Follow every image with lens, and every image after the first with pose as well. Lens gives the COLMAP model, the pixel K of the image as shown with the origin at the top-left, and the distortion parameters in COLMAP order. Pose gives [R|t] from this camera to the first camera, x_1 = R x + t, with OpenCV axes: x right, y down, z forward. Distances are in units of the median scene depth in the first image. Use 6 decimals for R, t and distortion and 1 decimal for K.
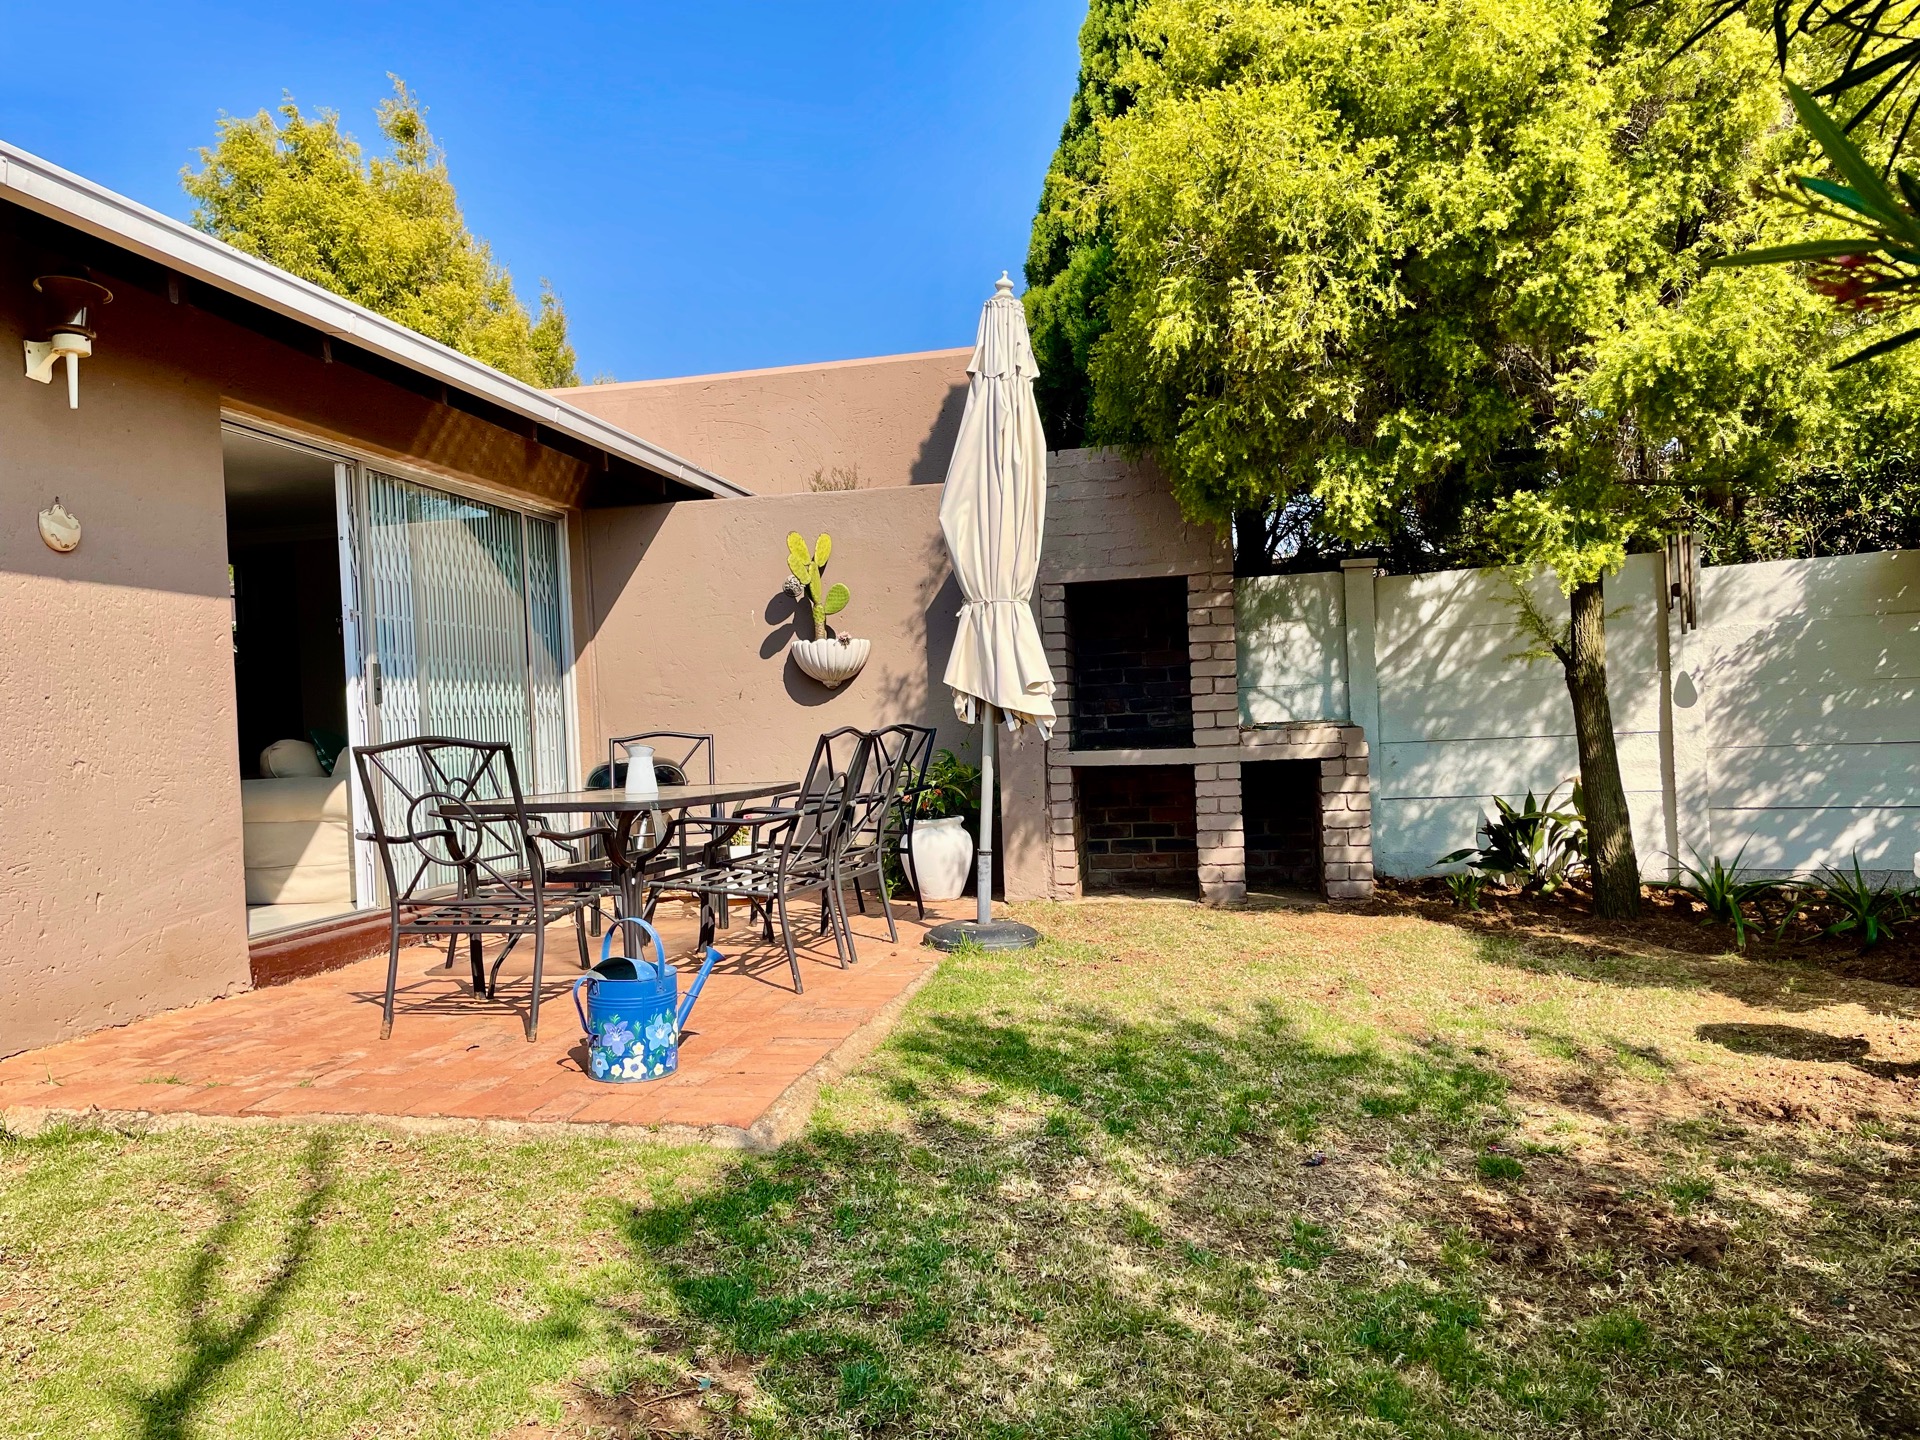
lens RADIAL K [[1436.7, 0, 939.5], [0, 1436.7, 752.7], [0, 0, 1]] dist [0.107344, -0.137848]
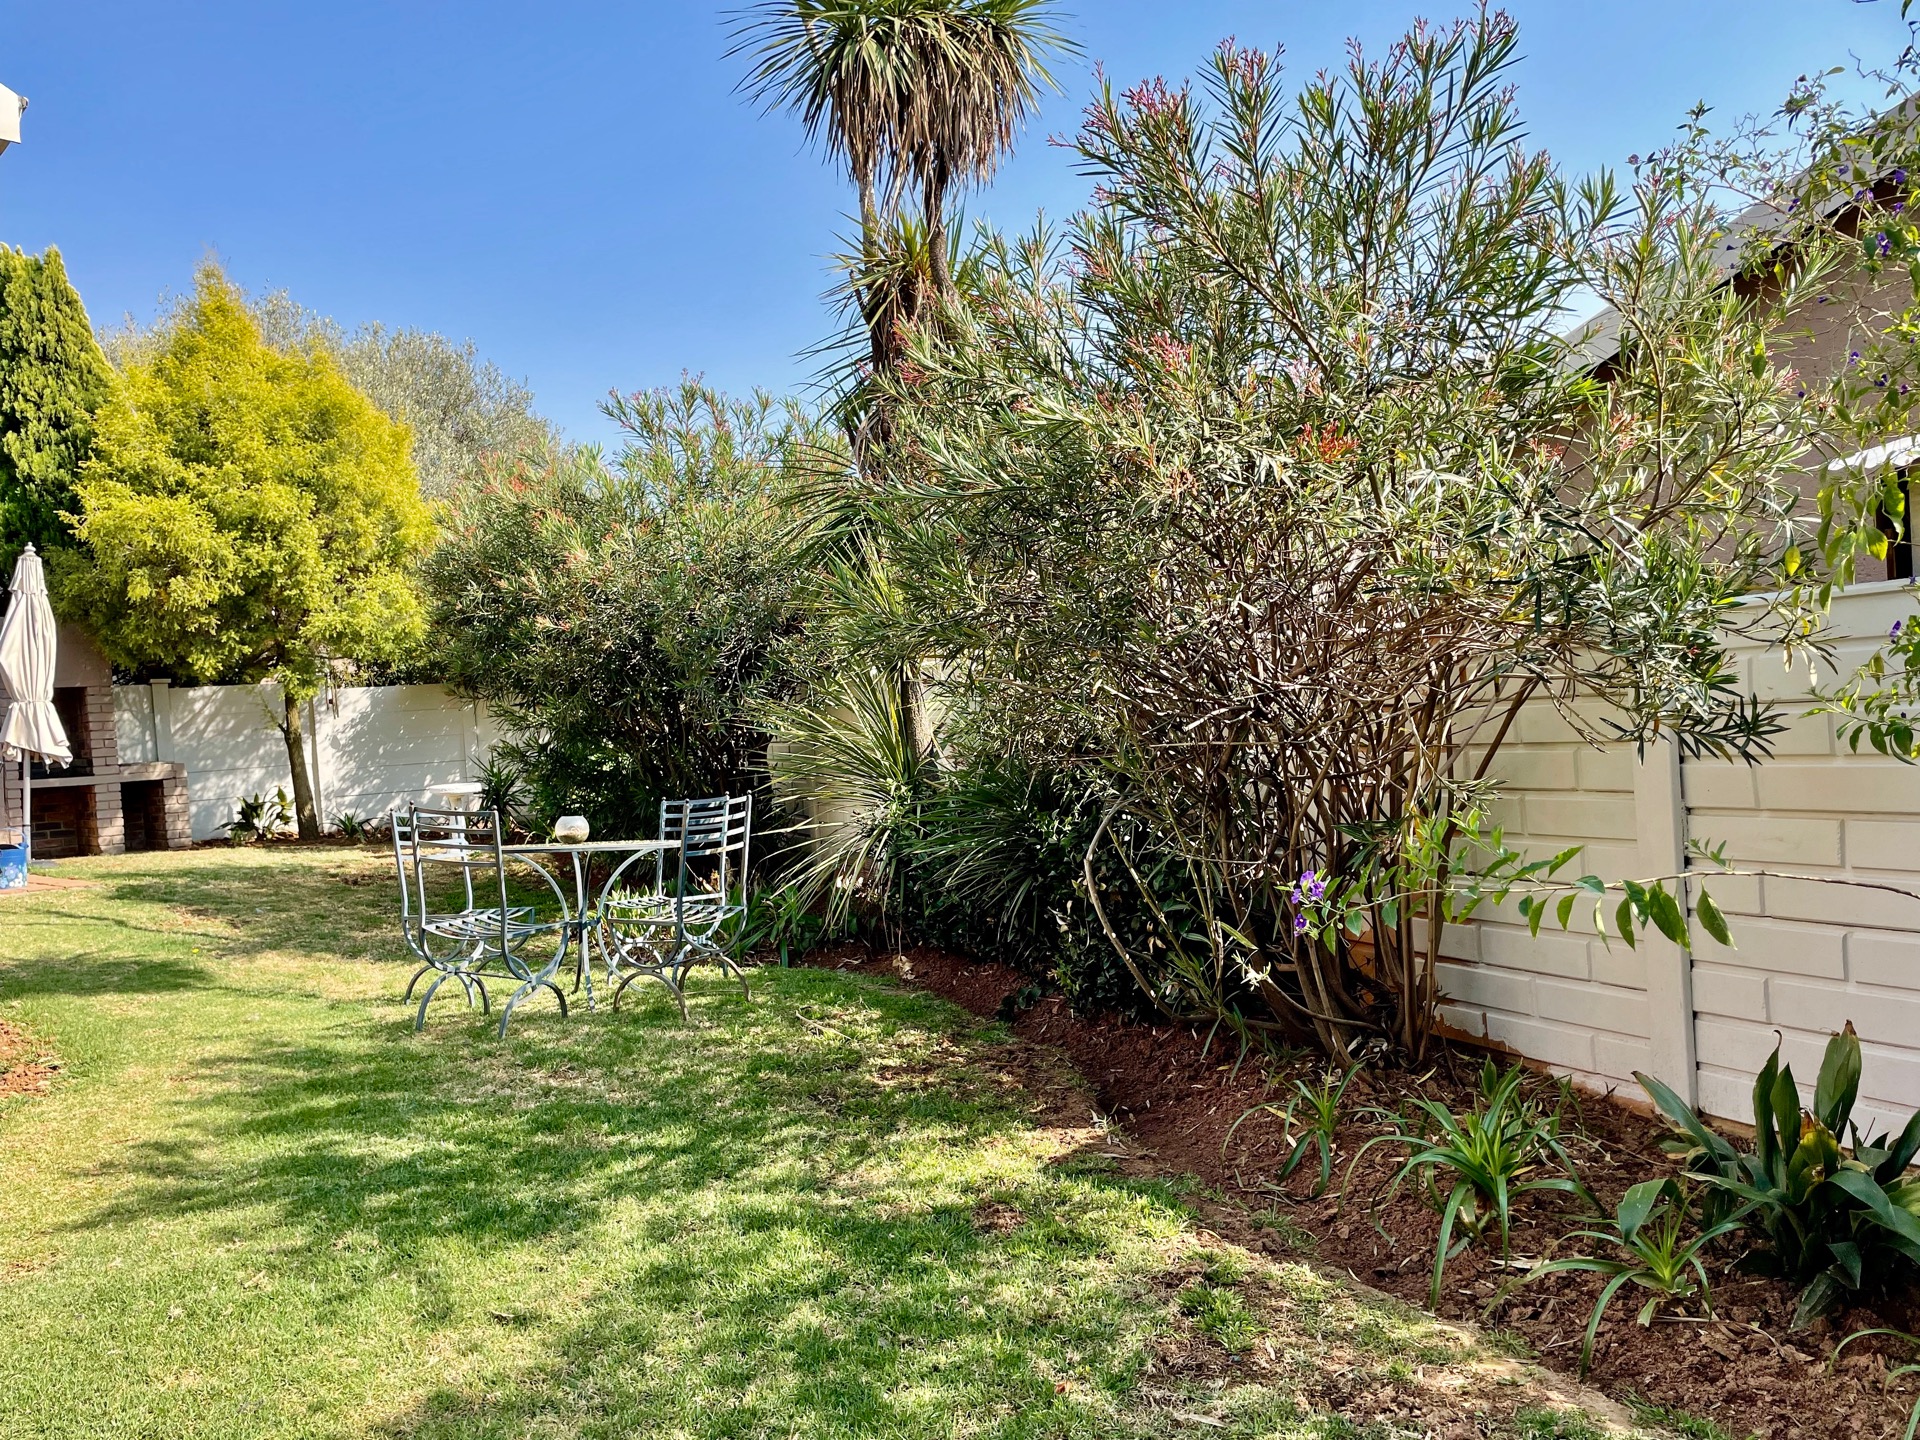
lens RADIAL K [[1451.2, 0, 955.5], [0, 1451.2, 747.4], [0, 0, 1]] dist [0.023326, -0.039092]
pose [[0.567407, -0.011155, 0.823362, -1.068579], [0.059645, 0.997838, -0.027585, 0.111971], [-0.821274, 0.064762, 0.566846, -1.457093]]
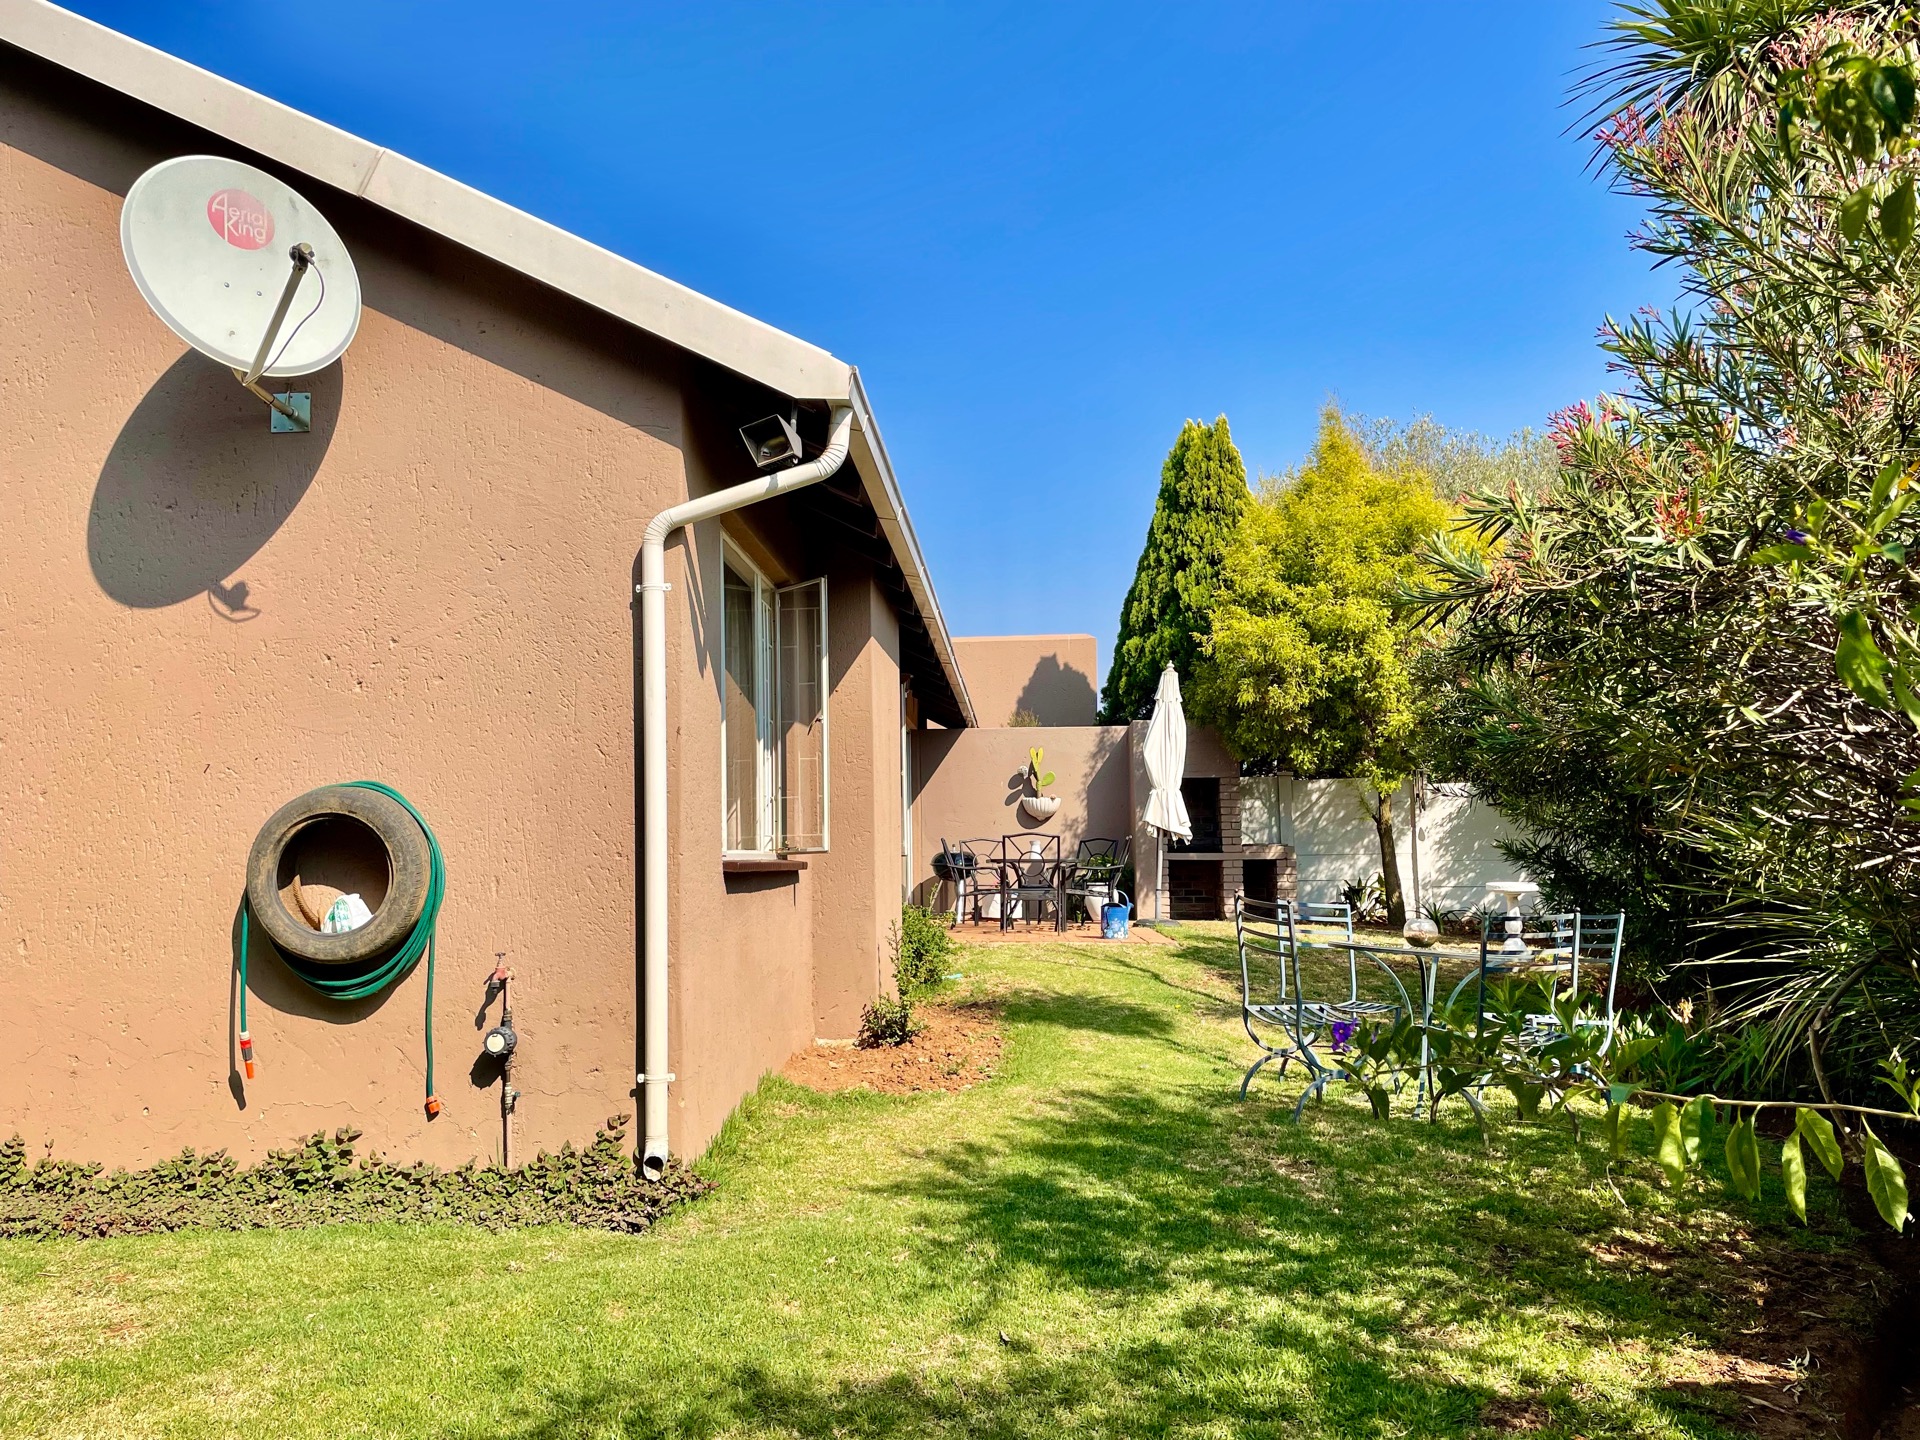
lens RADIAL K [[1436.9, 0, 958.0], [0, 1436.9, 728.6], [0, 0, 1]] dist [0.102927, -0.139808]
pose [[0.987408, 0.046487, 0.151207, -0.818452], [-0.028752, 0.992665, -0.117427, 0.112270], [-0.155557, 0.111601, 0.981503, -1.660958]]
